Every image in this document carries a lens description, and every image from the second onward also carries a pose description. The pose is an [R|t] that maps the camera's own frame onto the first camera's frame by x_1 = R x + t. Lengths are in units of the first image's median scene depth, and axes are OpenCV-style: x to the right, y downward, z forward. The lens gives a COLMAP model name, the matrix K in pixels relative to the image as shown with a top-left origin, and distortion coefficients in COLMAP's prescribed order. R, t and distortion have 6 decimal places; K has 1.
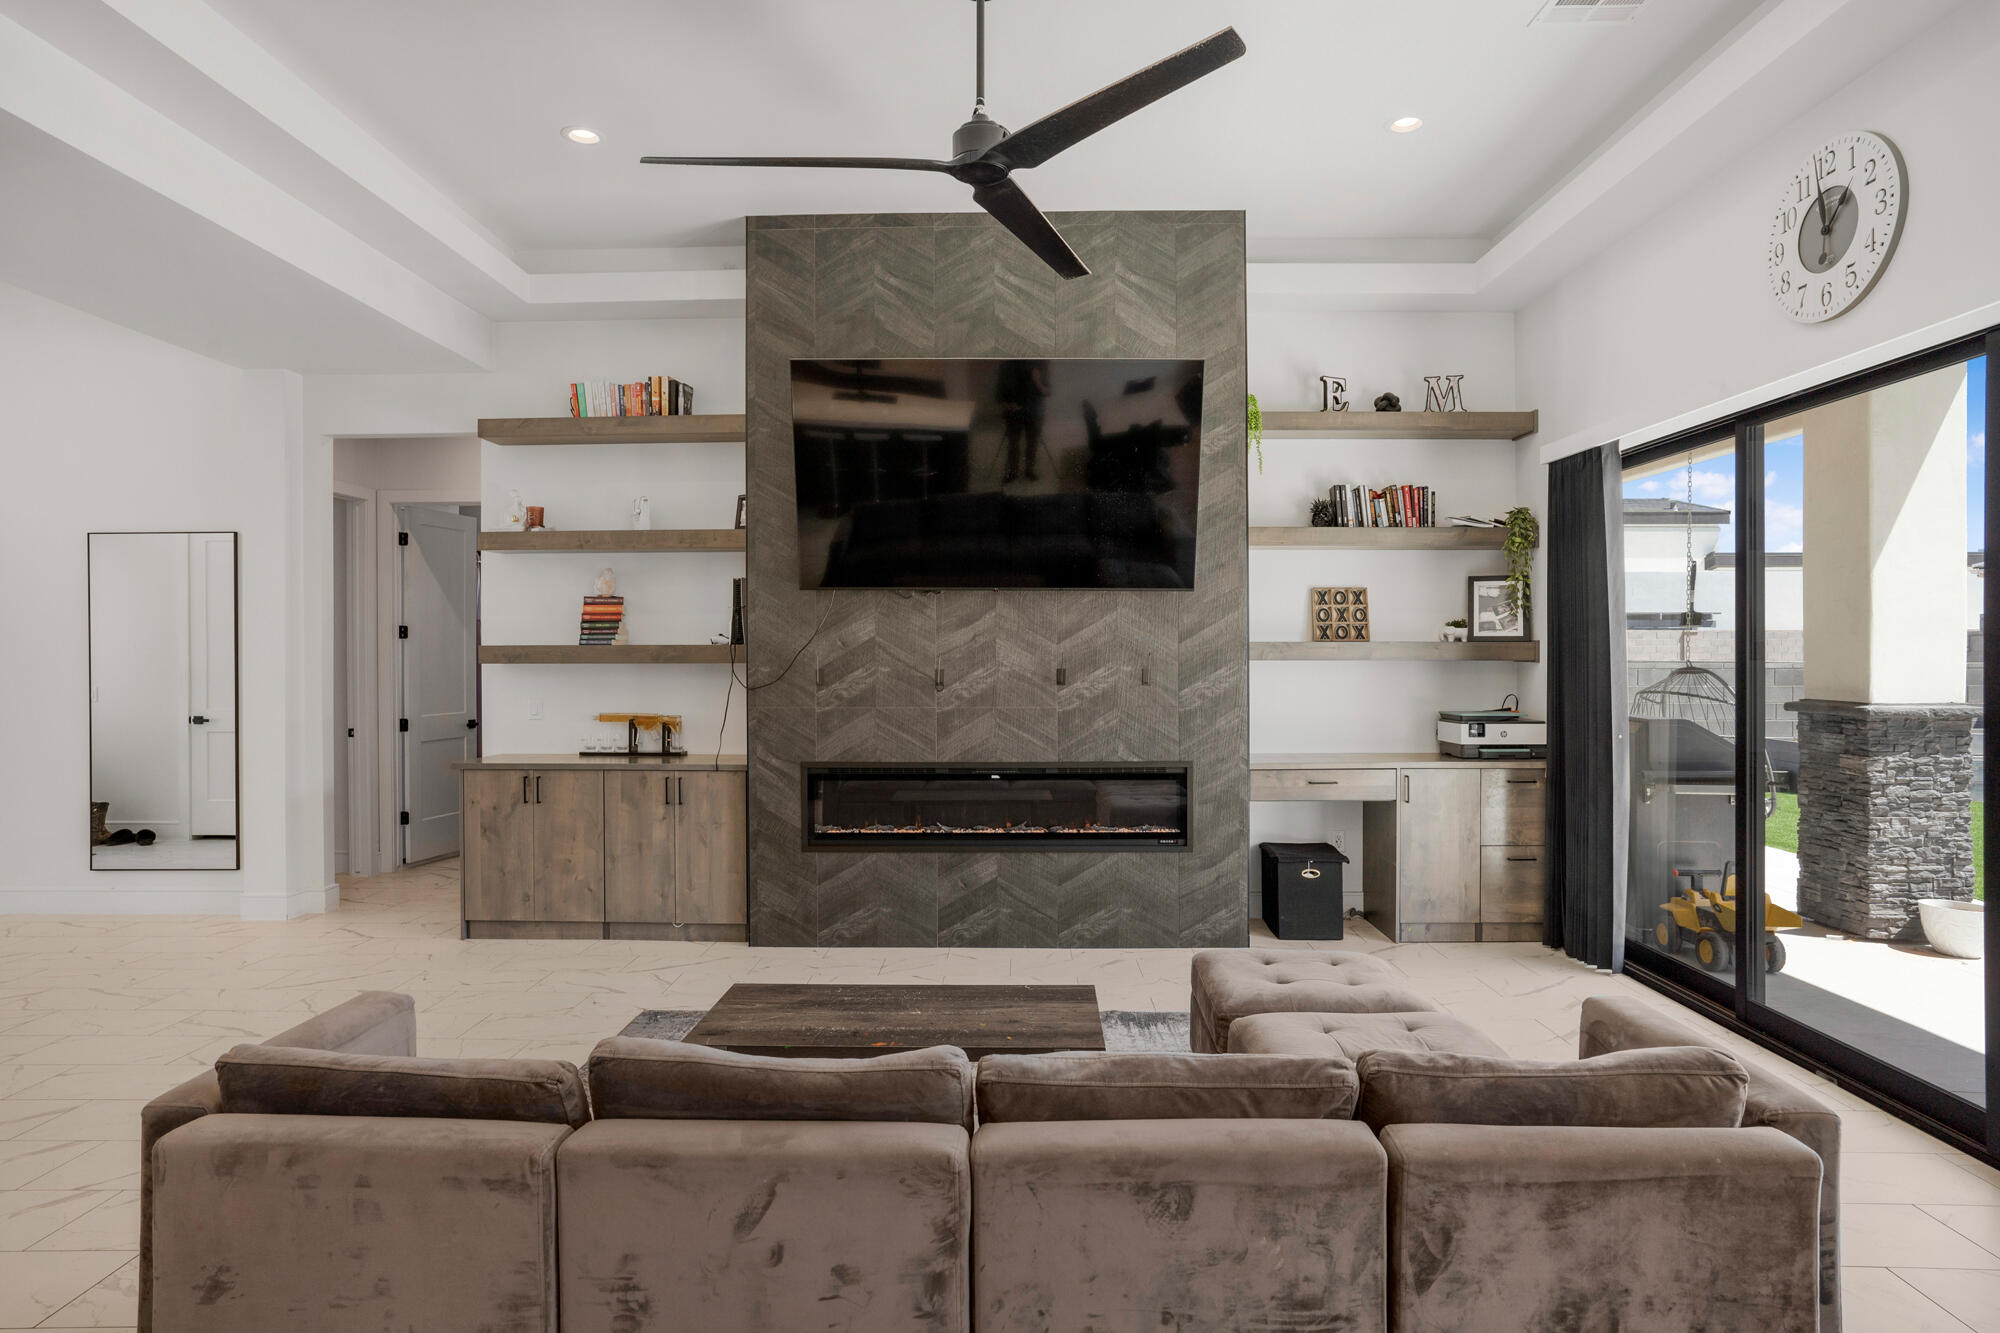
lens RADIAL K [[1159.5, 0, 995.6], [0, 1159.5, 656.8], [0, 0, 1]] dist [-0.052282, 0.044915]
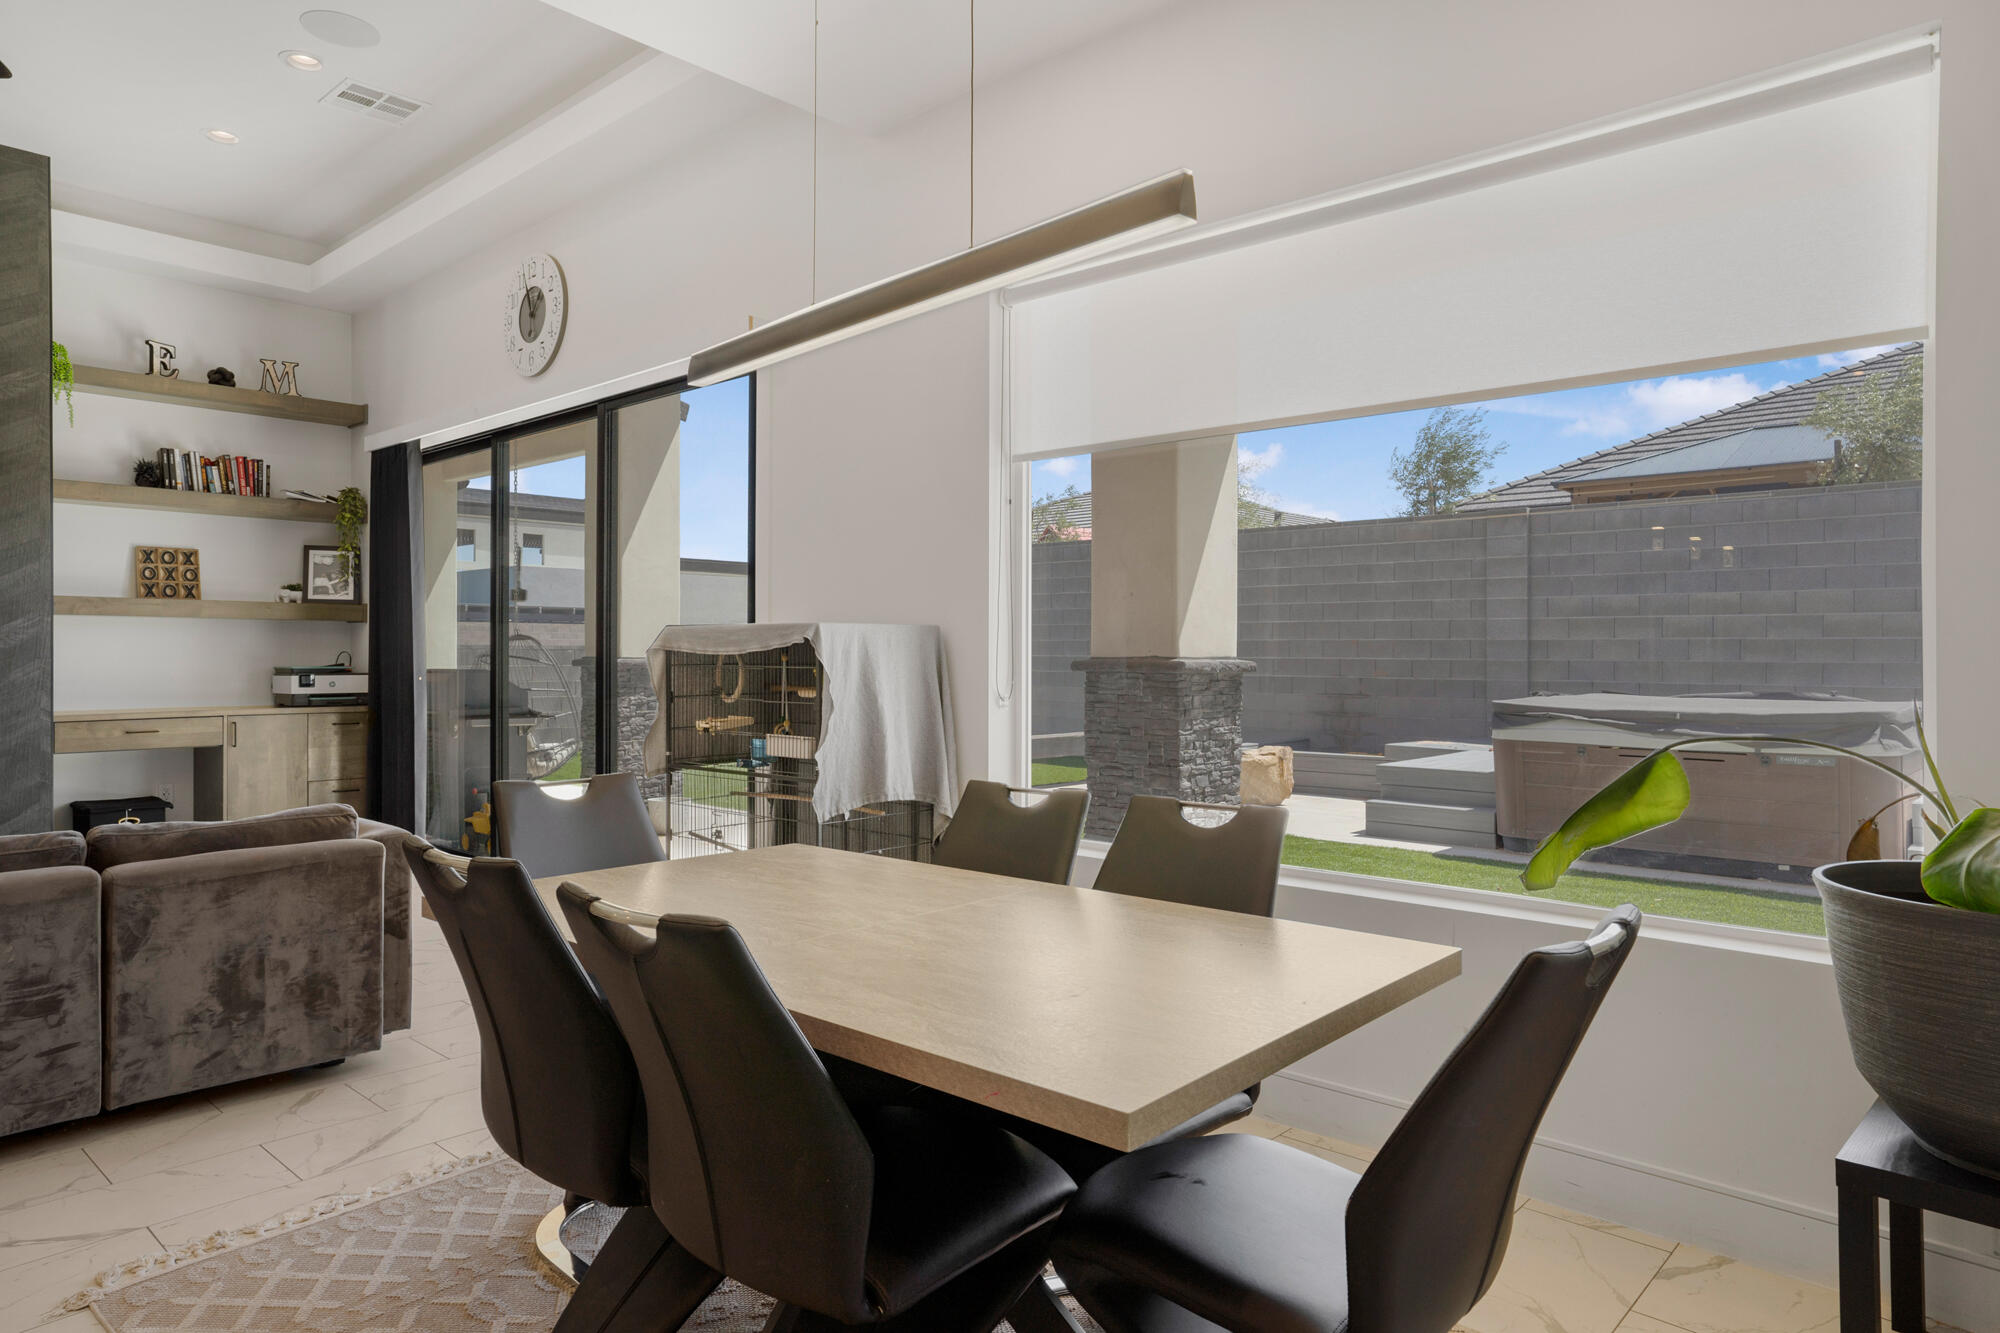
lens RADIAL K [[1228.1, 0, 987.1], [0, 1228.1, 653.0], [0, 0, 1]] dist [-0.036376, 0.042822]
pose [[0.666807, 0.003247, 0.745224, -0.026971], [-0.002943, 0.999994, -0.001724, 0.035887], [-0.745225, -0.001044, 0.666812, -0.288575]]
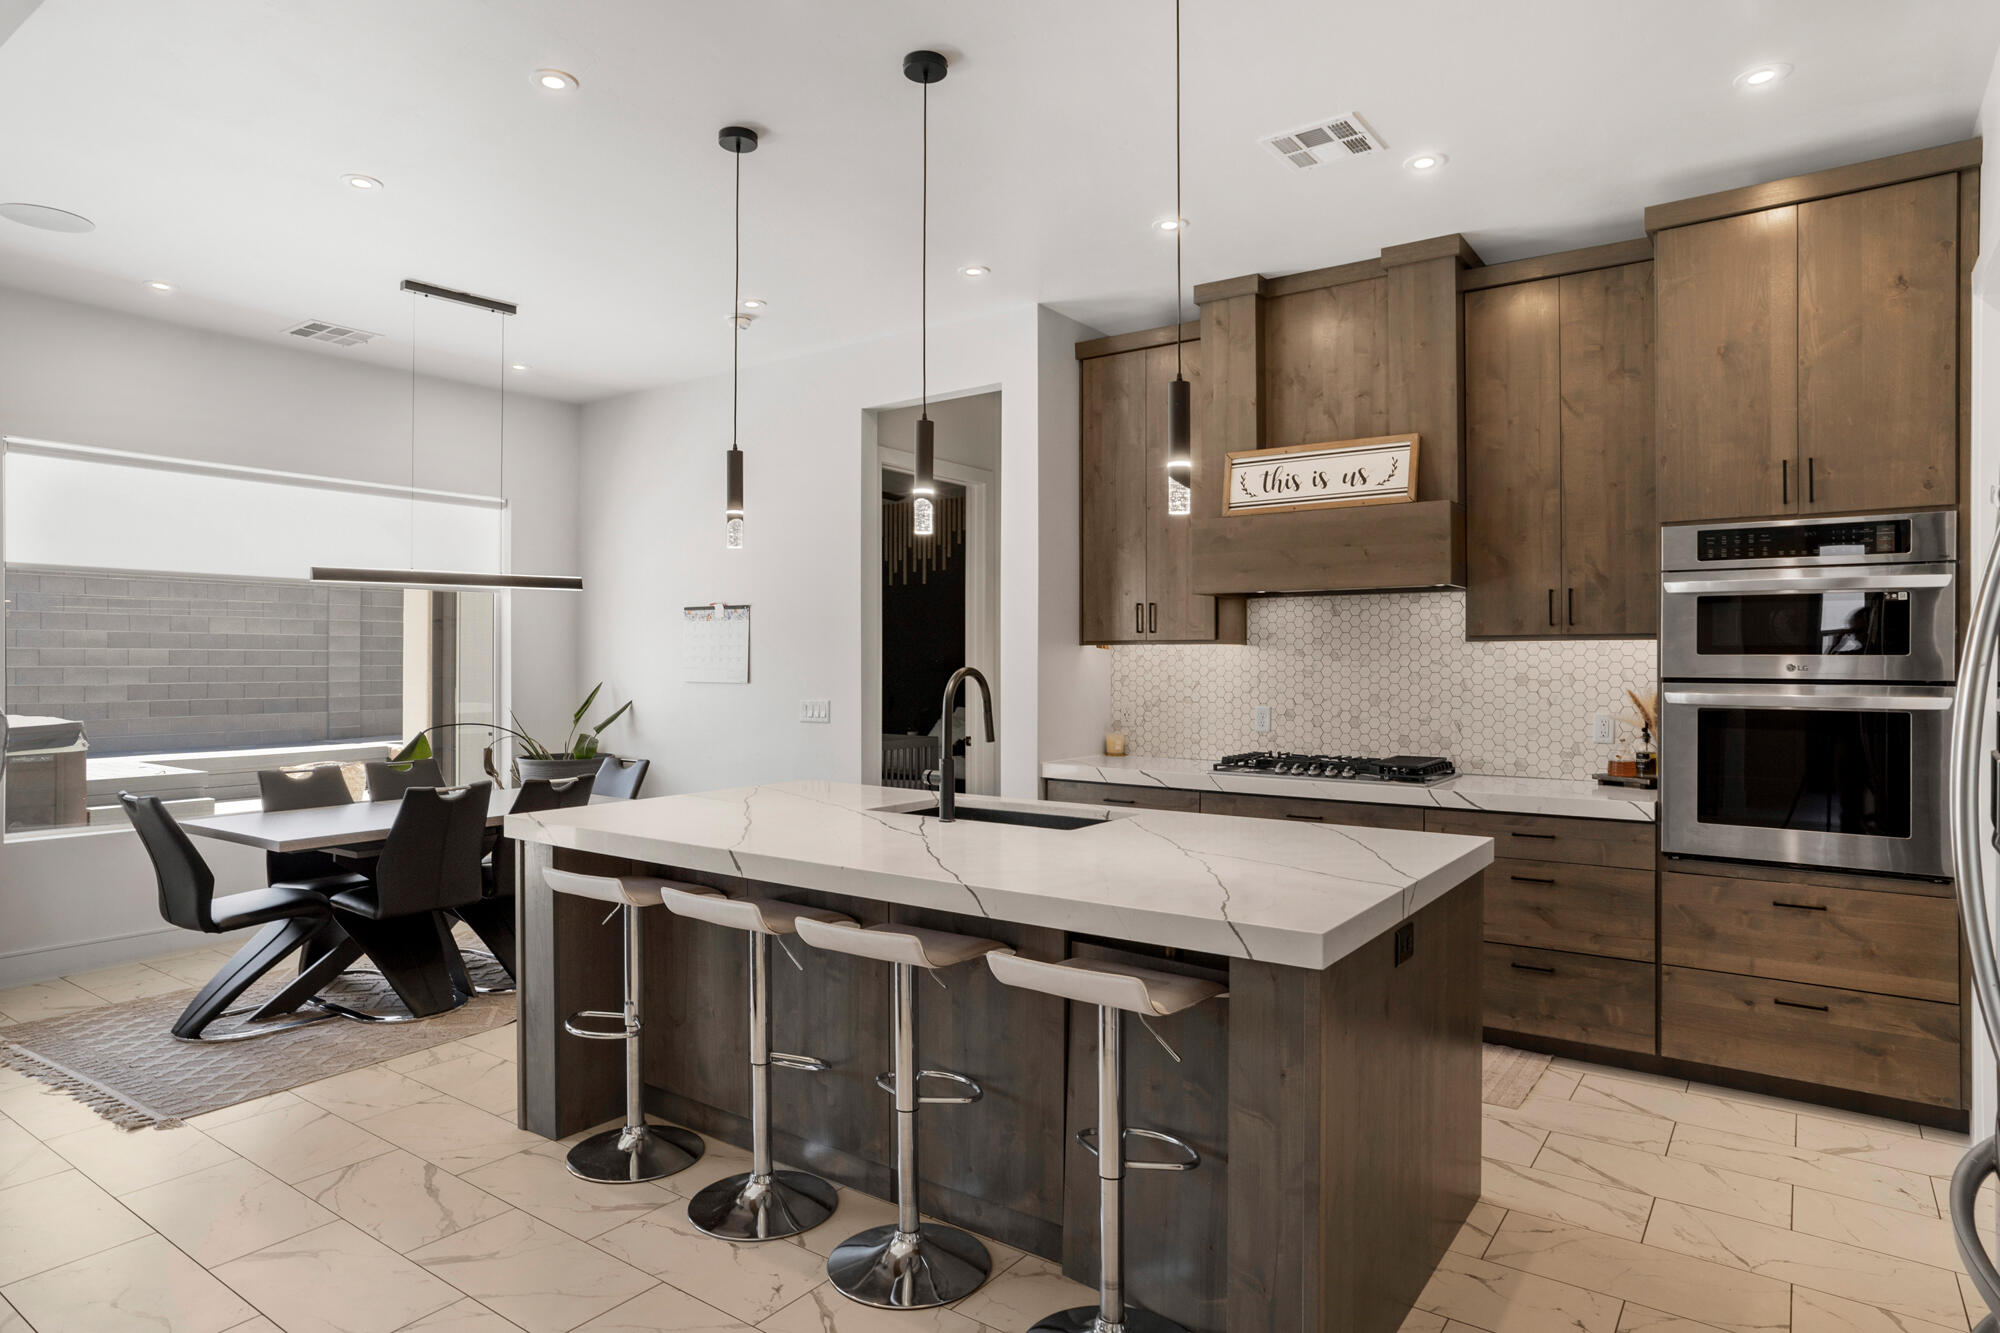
lens RADIAL K [[1159.5, 0, 995.6], [0, 1159.5, 656.8], [0, 0, 1]] dist [-0.052282, 0.044915]
pose [[-0.821022, 0.003495, 0.570886, -0.589026], [0.001089, 0.999989, -0.004557, 0.004980], [-0.570896, -0.003120, -0.821016, 0.389902]]
